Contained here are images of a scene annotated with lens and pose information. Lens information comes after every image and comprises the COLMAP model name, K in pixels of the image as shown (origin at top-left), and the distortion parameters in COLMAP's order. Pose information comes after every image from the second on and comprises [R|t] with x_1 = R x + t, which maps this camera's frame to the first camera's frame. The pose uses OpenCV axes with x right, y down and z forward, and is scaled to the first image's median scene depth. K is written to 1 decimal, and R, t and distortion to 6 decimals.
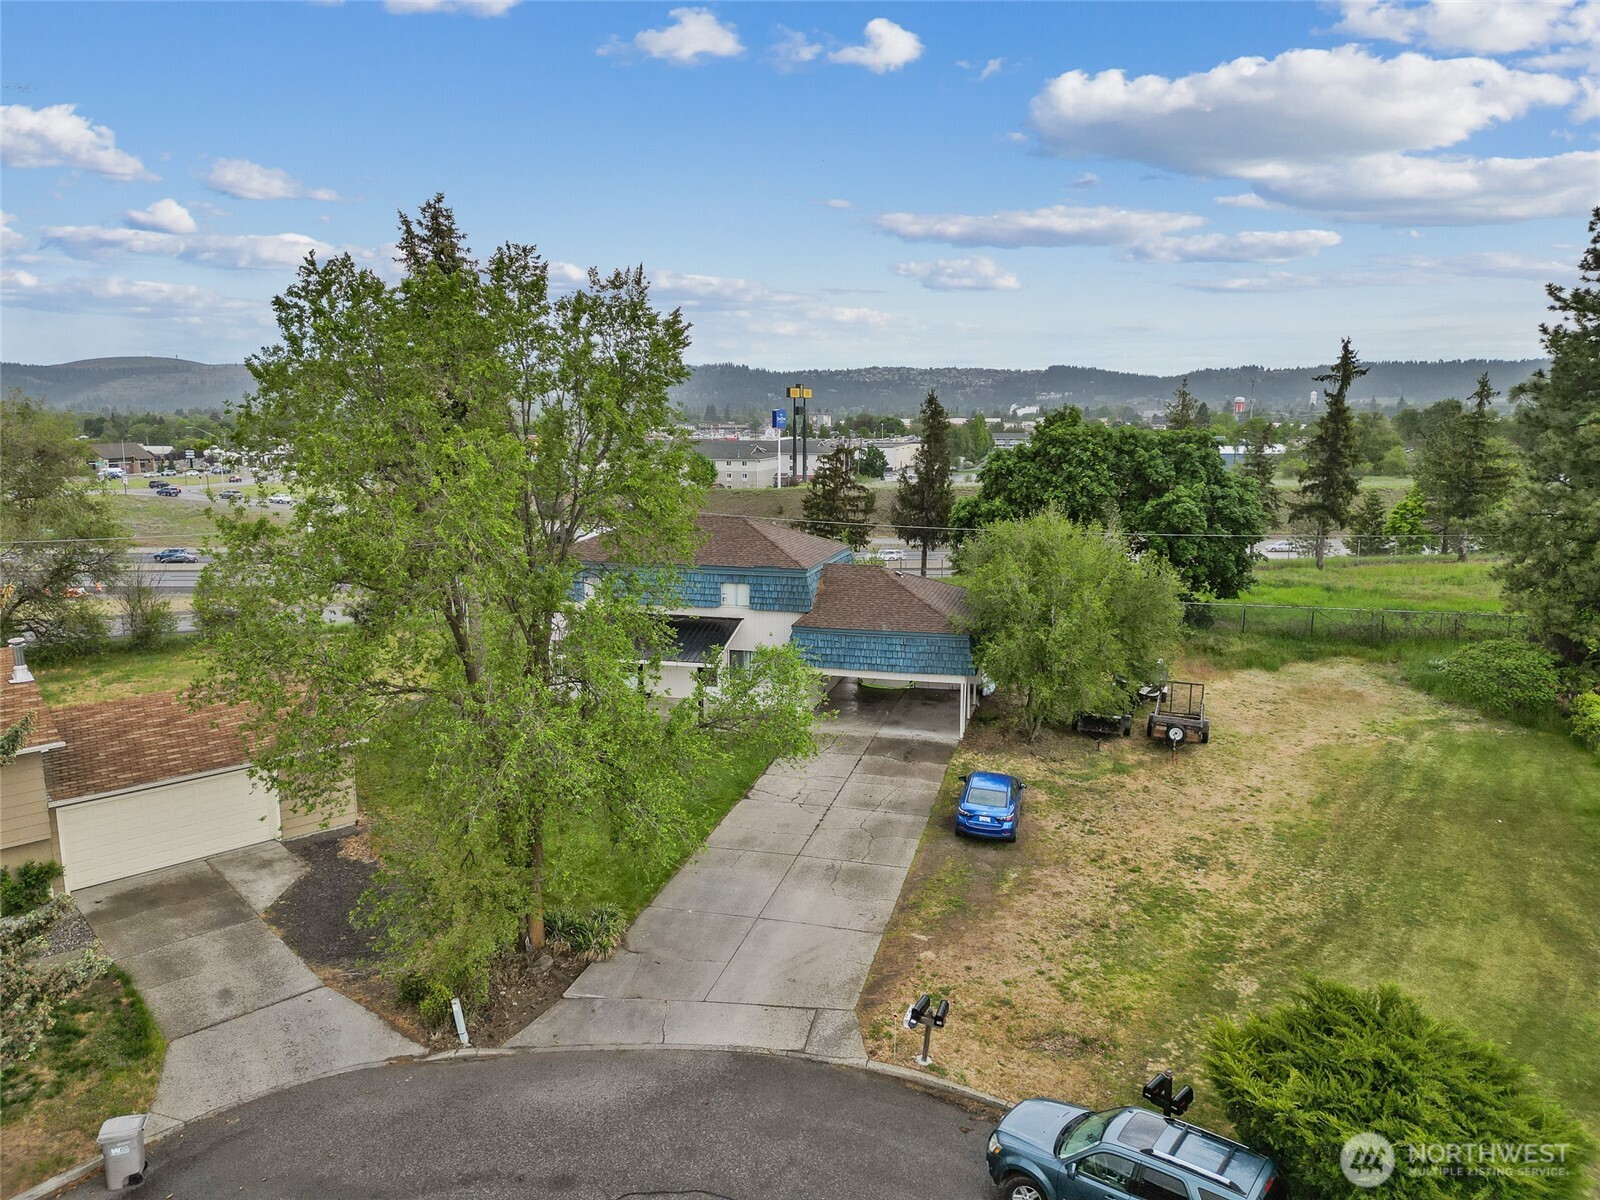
lens RADIAL K [[1137.5, 0, 799.8], [0, 1137.5, 594.0], [0, 0, 1]] dist [0.026066, -0.020222]
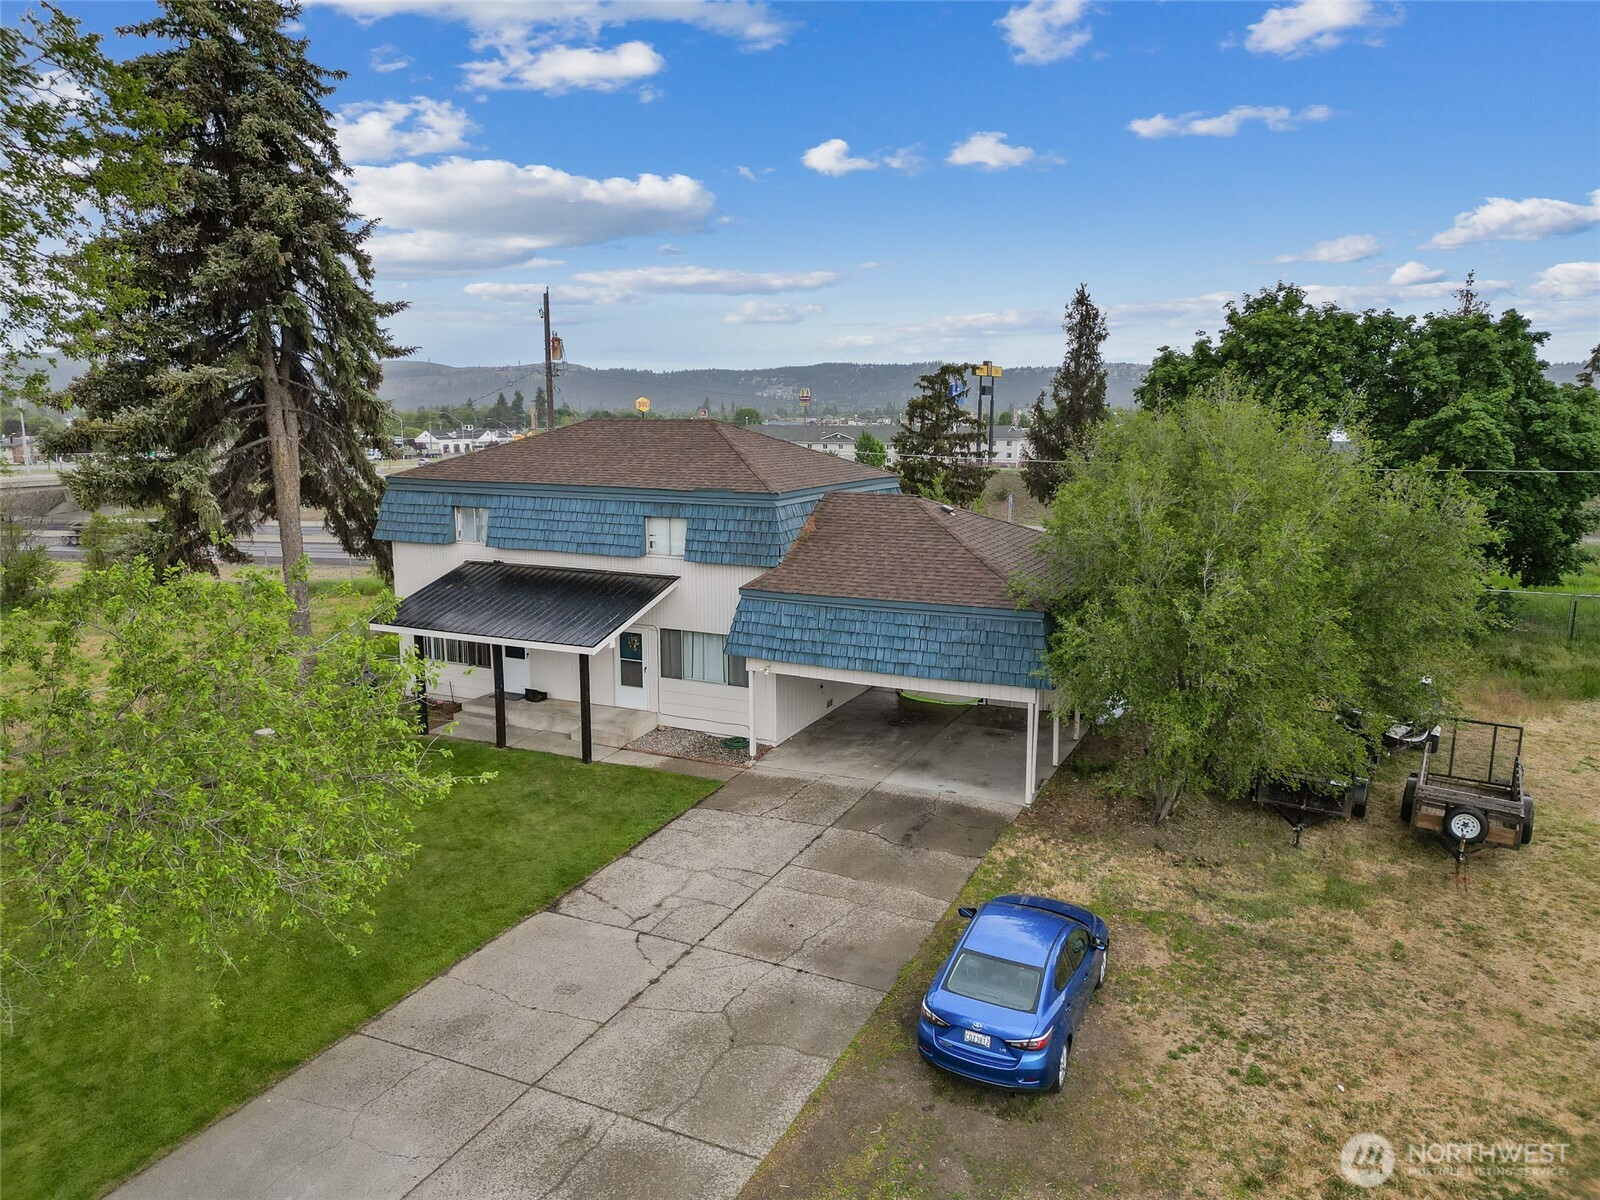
lens RADIAL K [[1137.5, 0, 796.8], [0, 1137.5, 607.2], [0, 0, 1]] dist [0.026066, -0.020222]
pose [[0.982807, 0.032376, -0.181773, 0.130157], [-0.030603, 0.999453, 0.012550, 0.030087], [0.182080, -0.006771, 0.983260, 0.452269]]
